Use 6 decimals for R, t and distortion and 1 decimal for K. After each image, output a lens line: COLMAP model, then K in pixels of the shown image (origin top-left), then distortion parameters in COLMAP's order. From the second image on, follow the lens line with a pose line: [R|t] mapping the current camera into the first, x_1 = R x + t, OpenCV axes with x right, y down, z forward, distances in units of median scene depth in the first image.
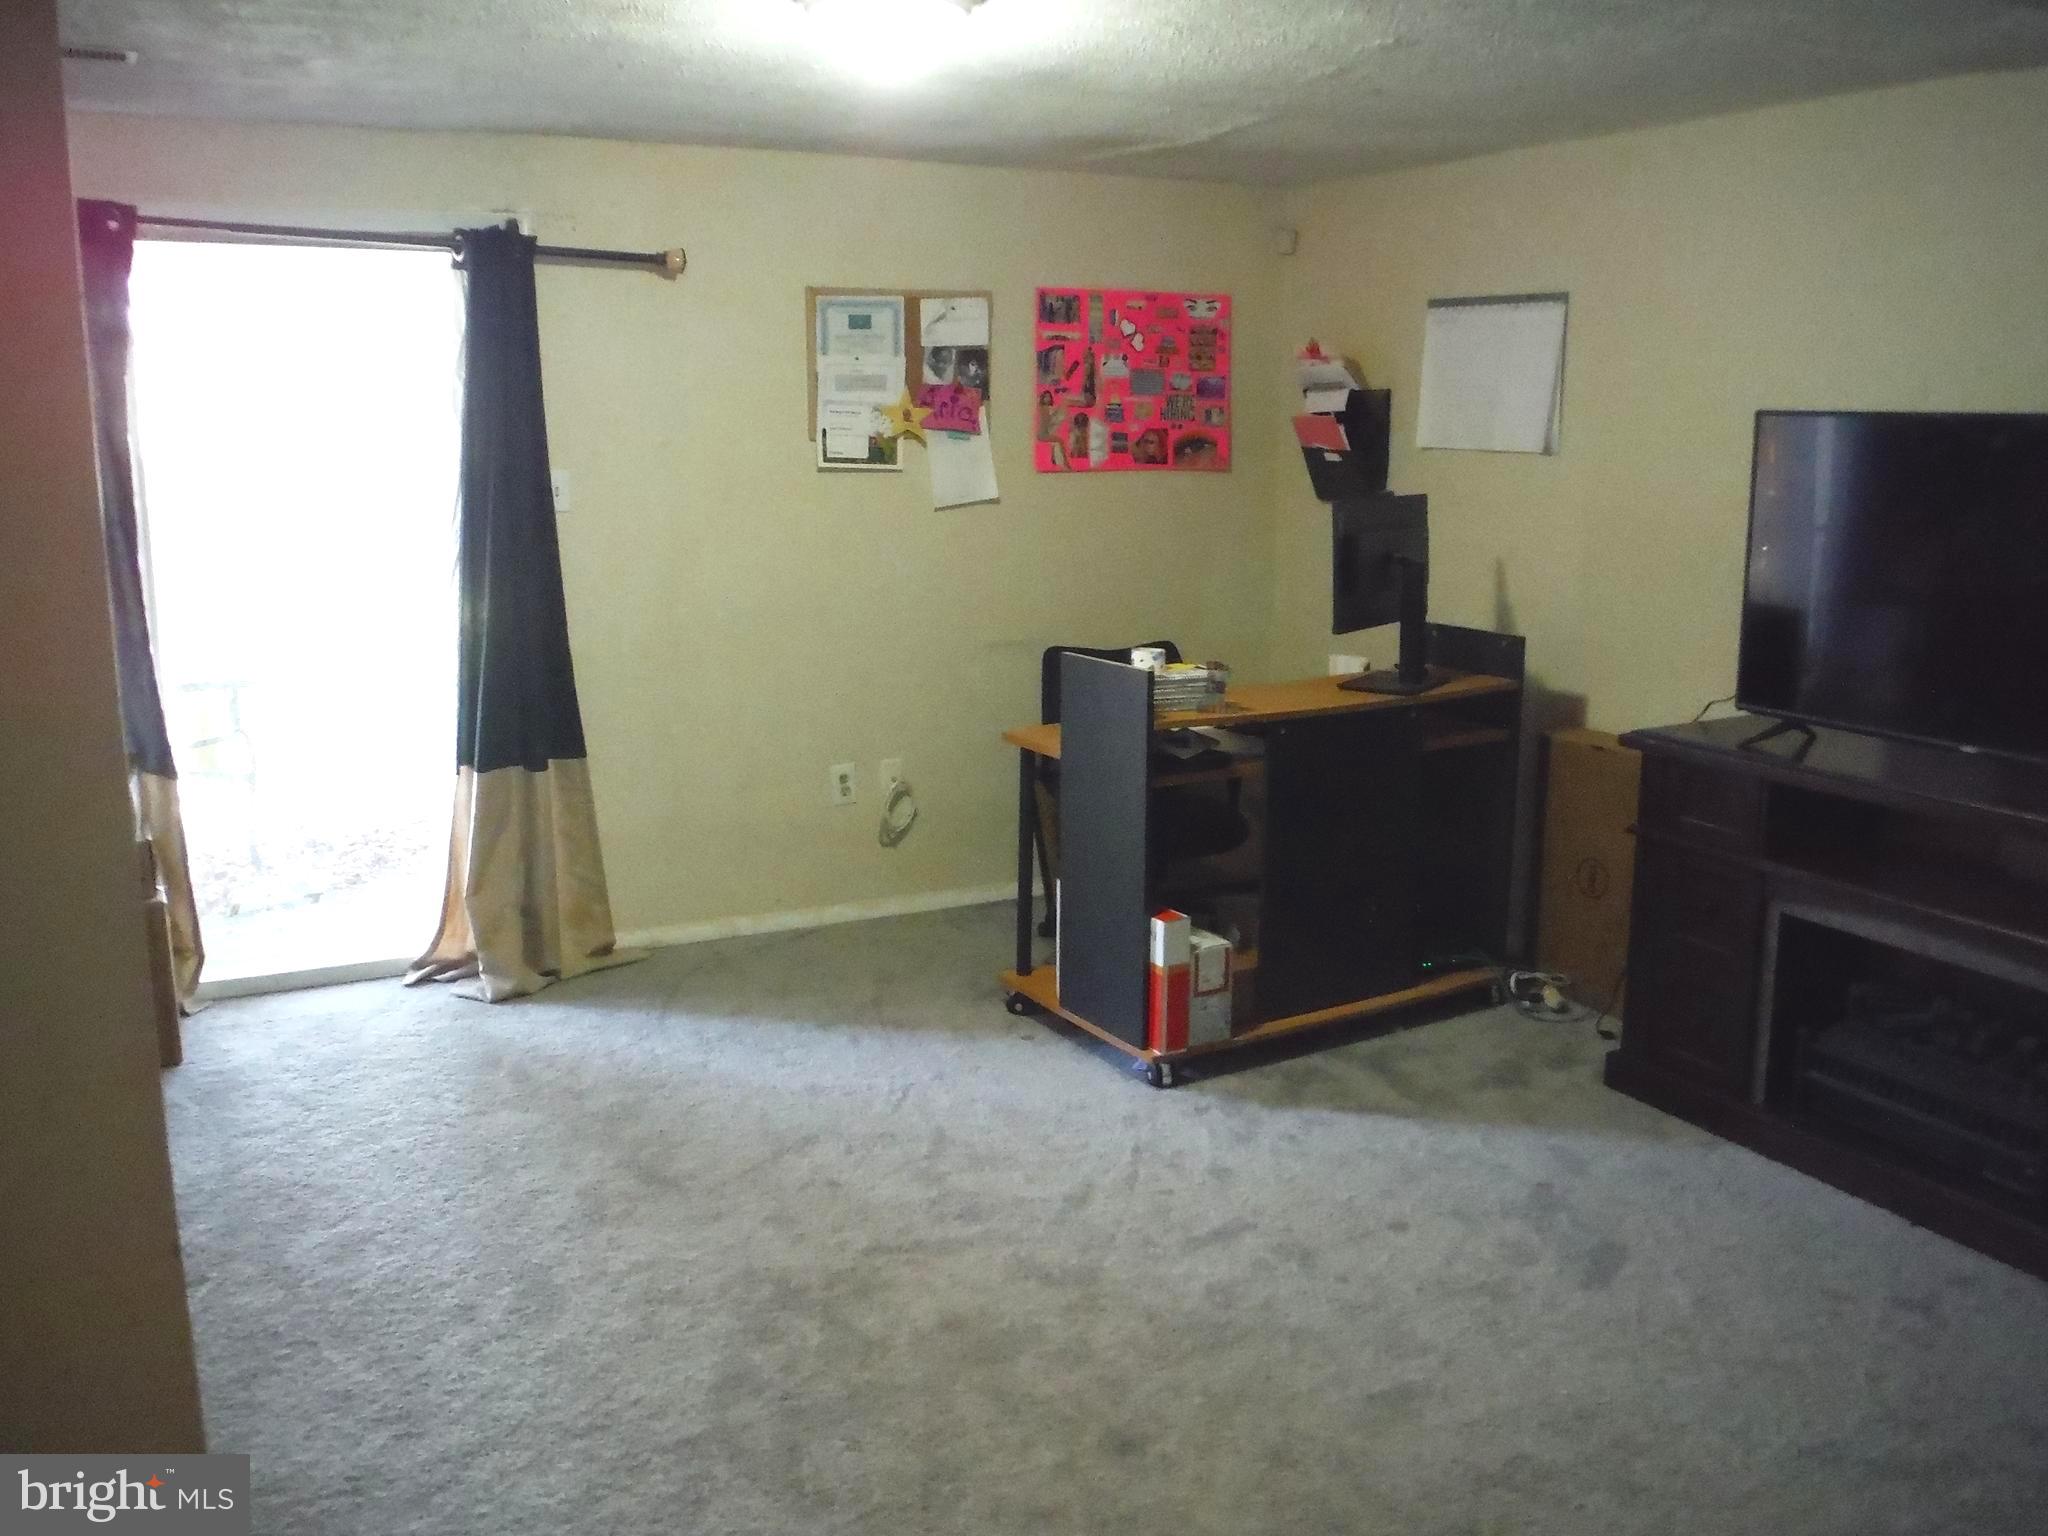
lens RADIAL K [[1710.5, 0, 1023.3], [0, 1710.5, 759.8], [0, 0, 1]] dist [-0.097662, 0.068511]
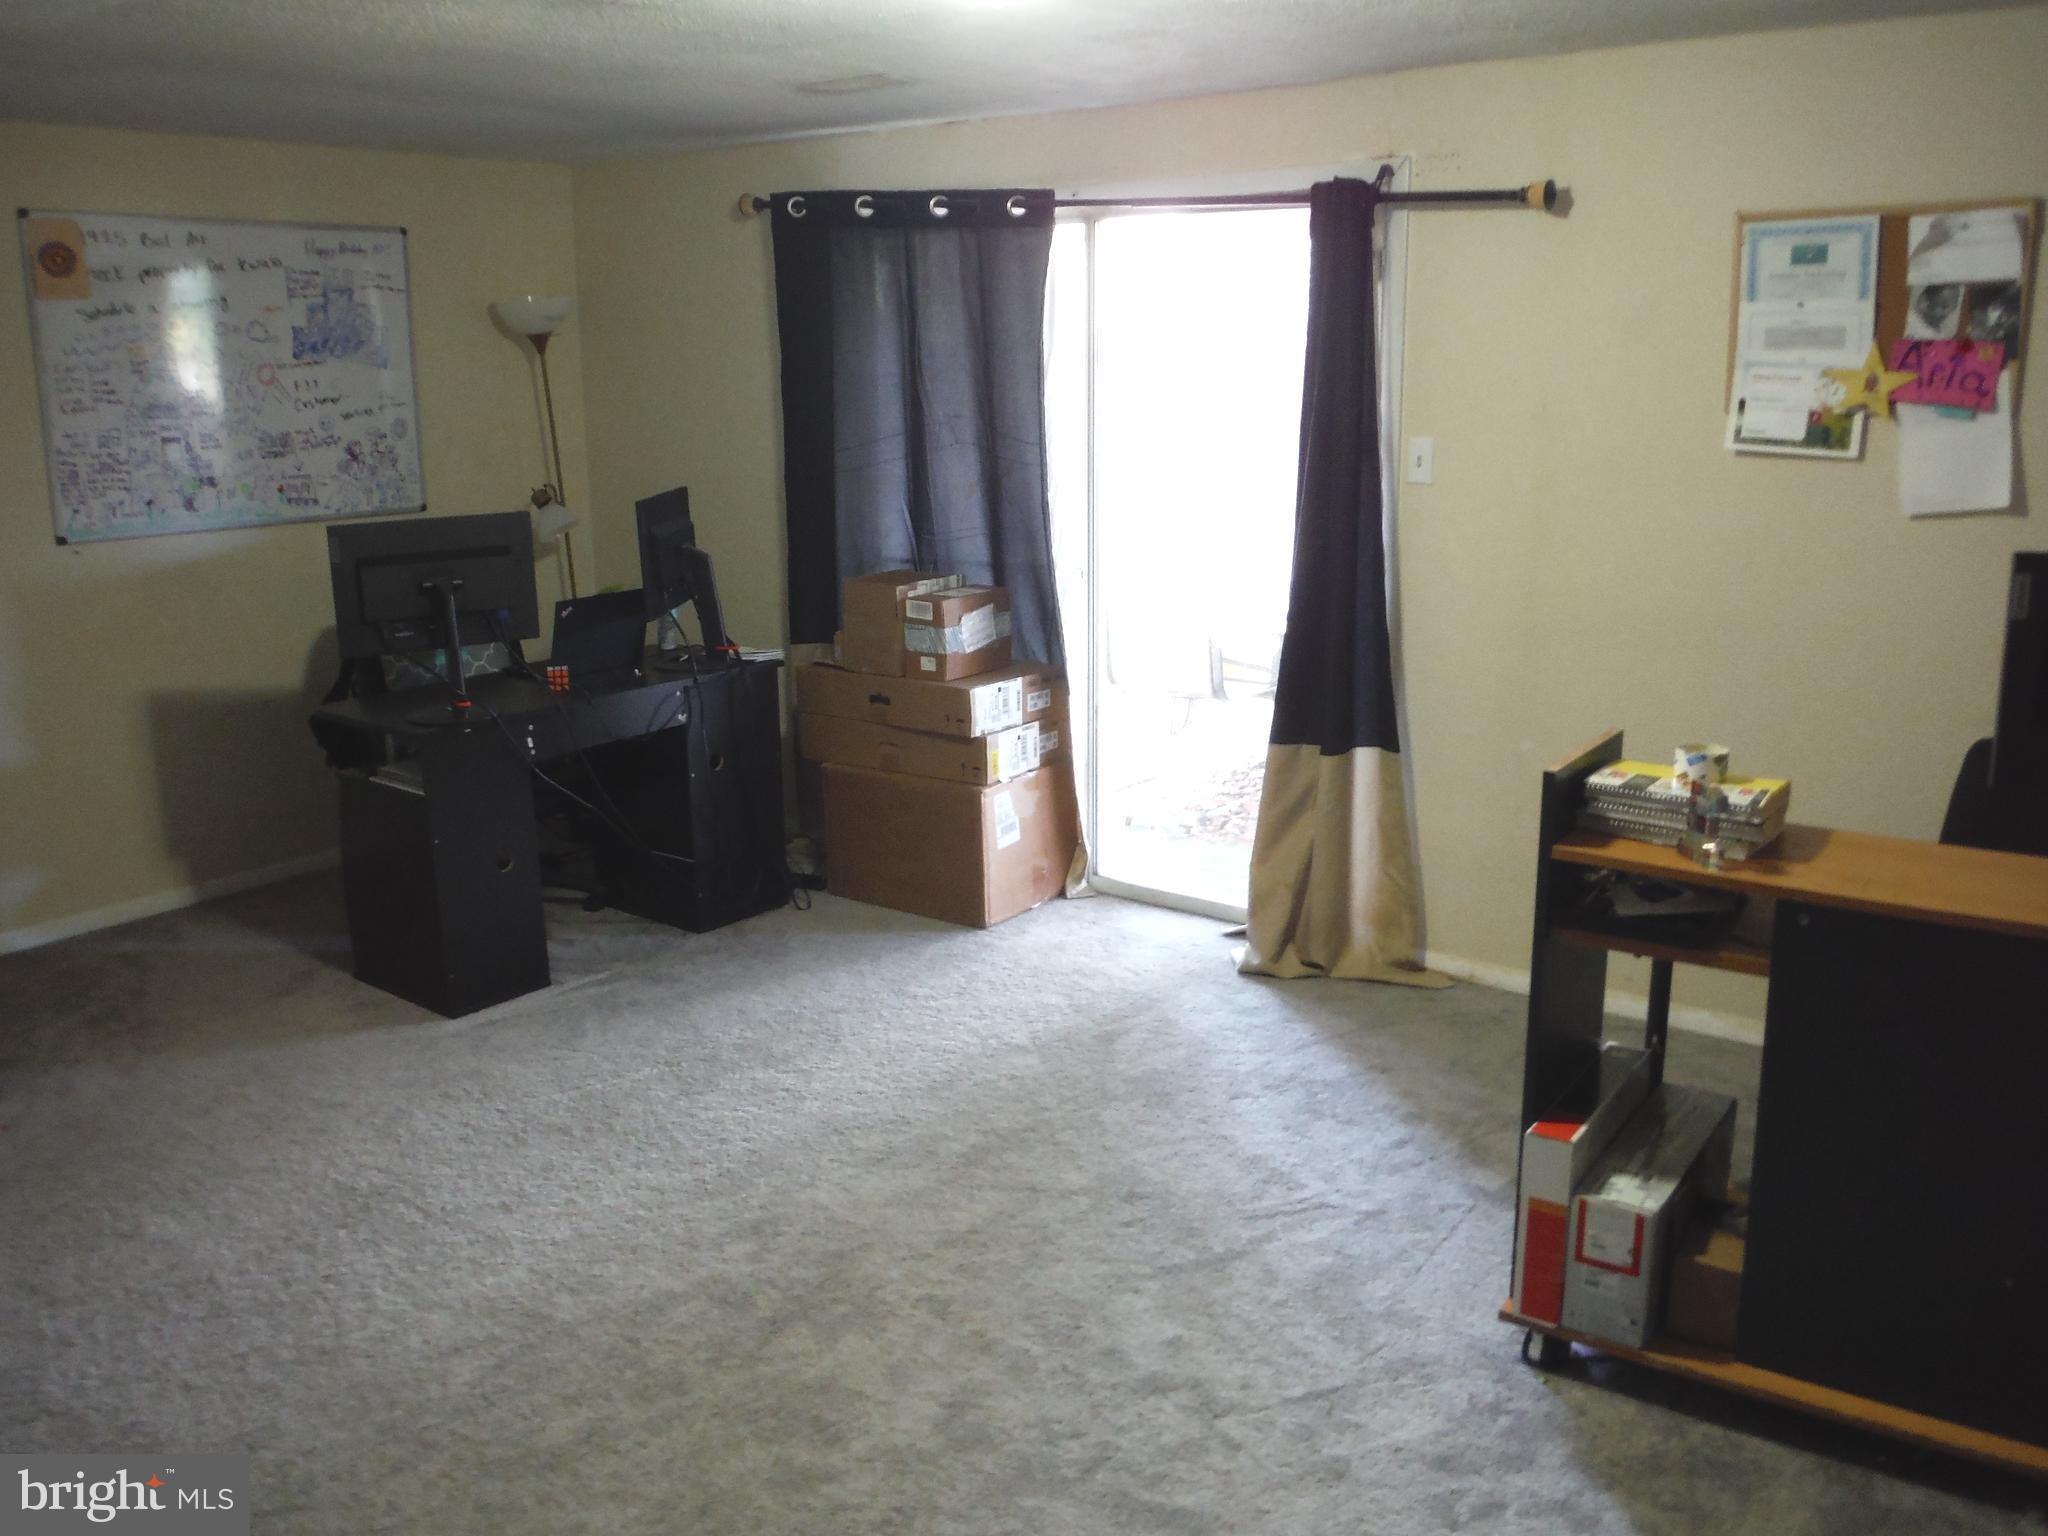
lens RADIAL K [[1706.9, 0, 1022.9], [0, 1706.9, 759.9], [0, 0, 1]] dist [-0.071032, 0.022340]
pose [[0.422930, 0.201649, -0.883441, 0.504512], [-0.167336, 0.975538, 0.142562, -0.102167], [0.890578, 0.087538, 0.446327, 0.442607]]
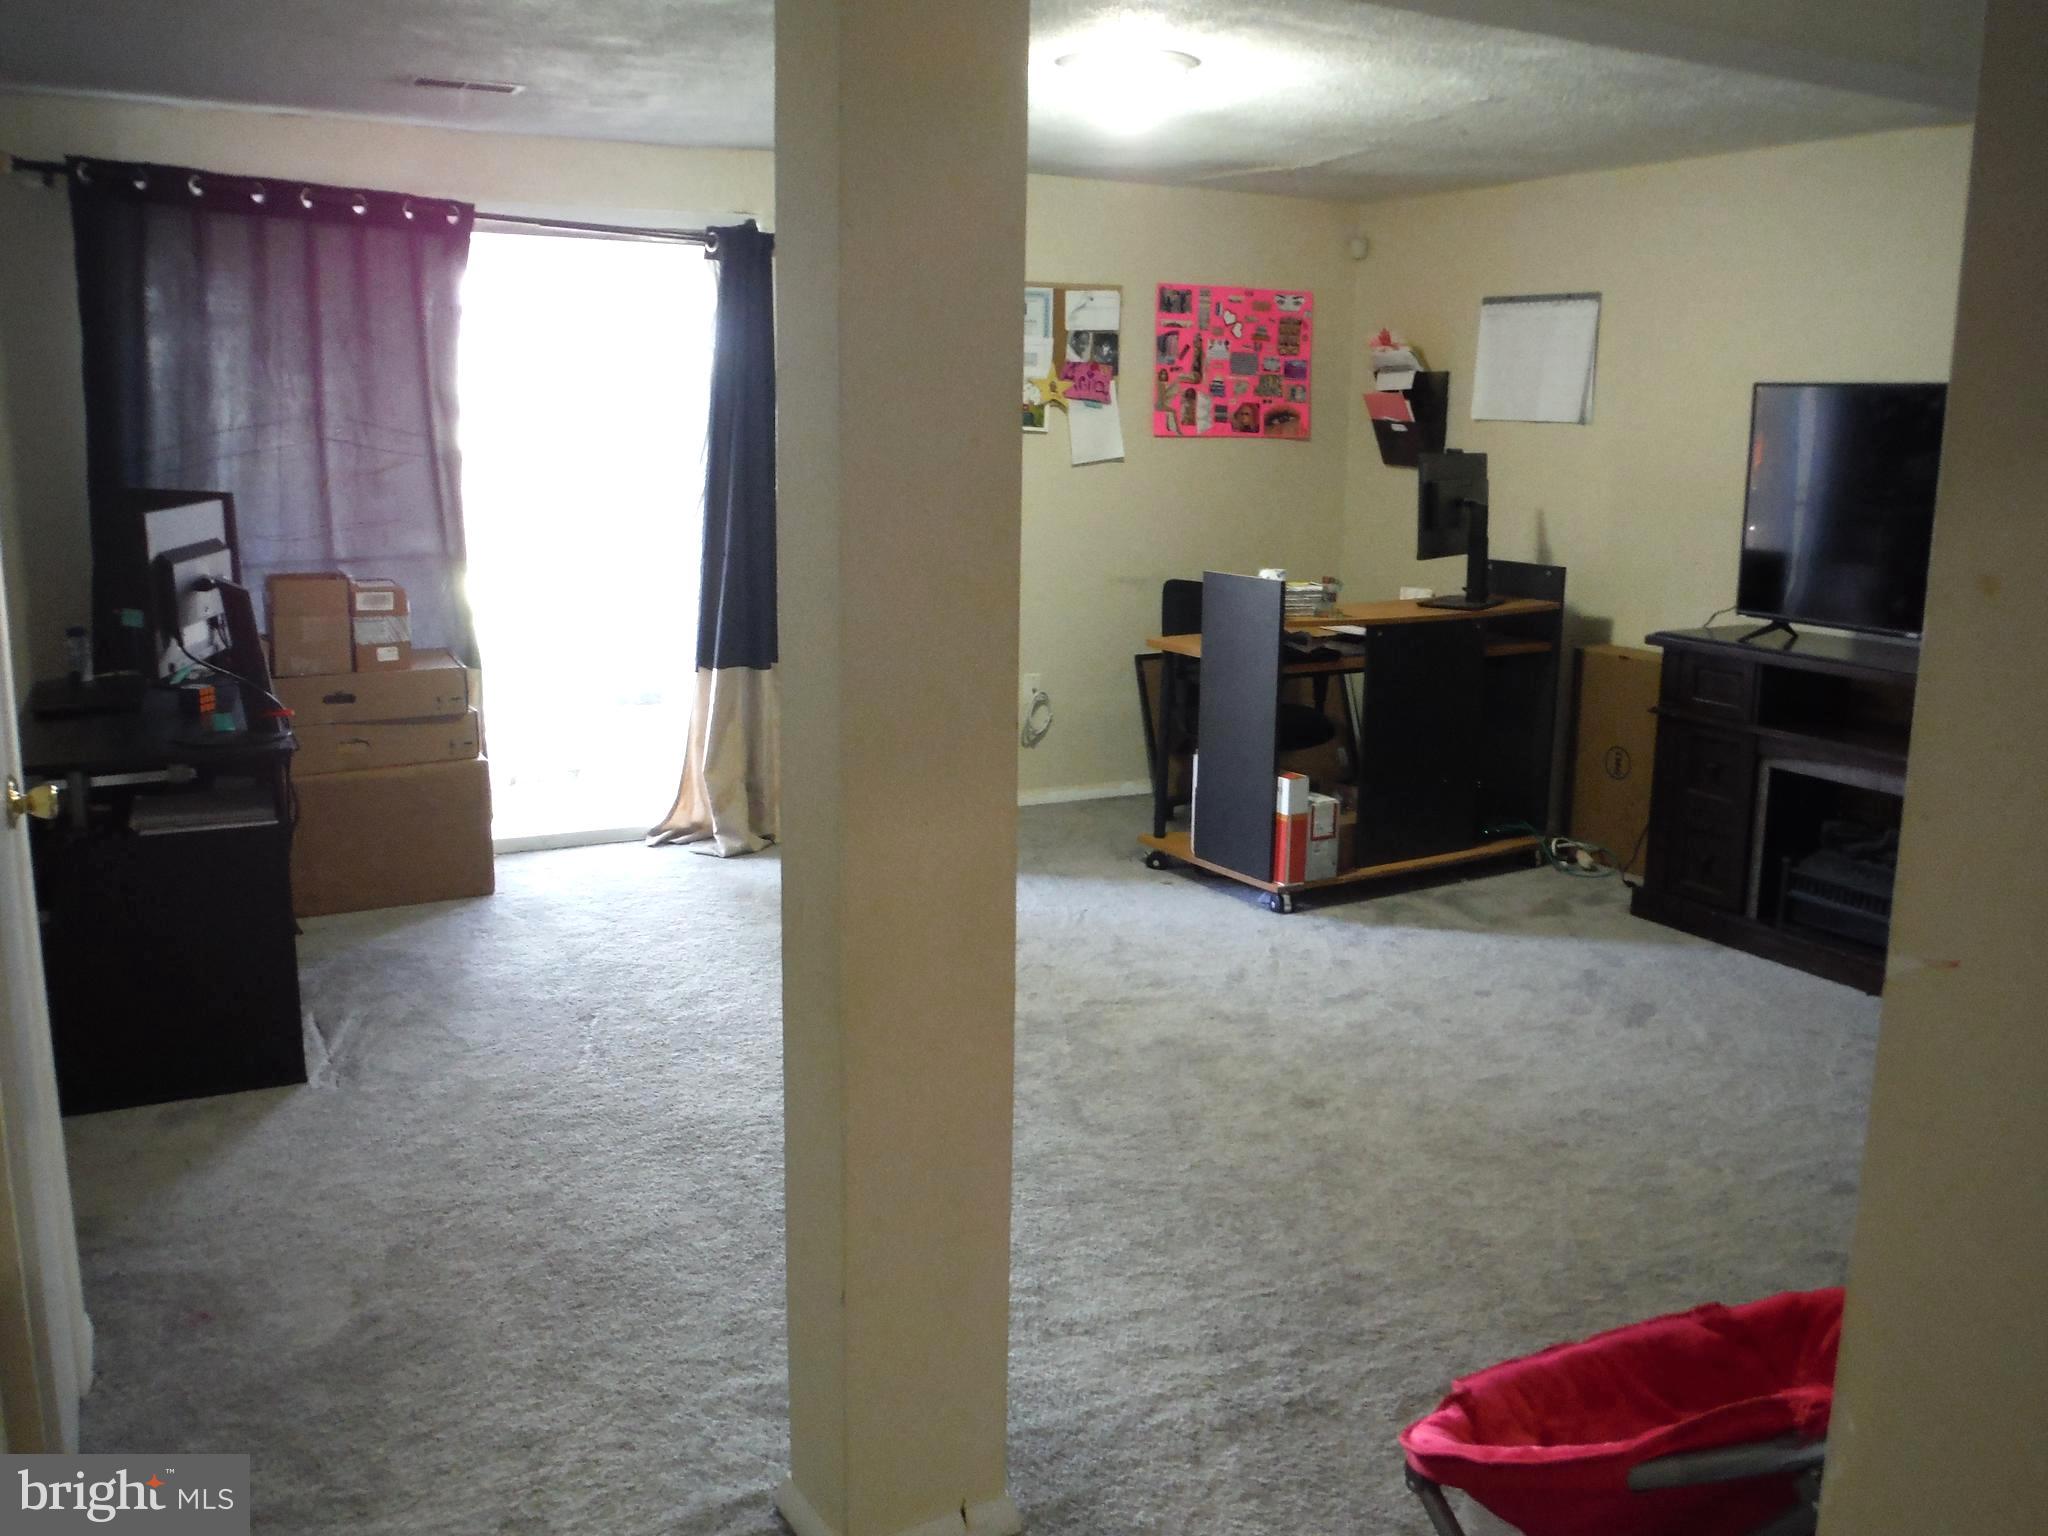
lens RADIAL K [[1704.3, 0, 1024.0], [0, 1704.3, 768.0], [0, 0, 1]] dist [-0.117633, 0.131180]
pose [[0.999918, 0.008956, 0.009111, -0.113007], [-0.008991, 0.999953, 0.003752, 0.074211], [-0.009077, -0.003833, 0.999951, -0.236105]]
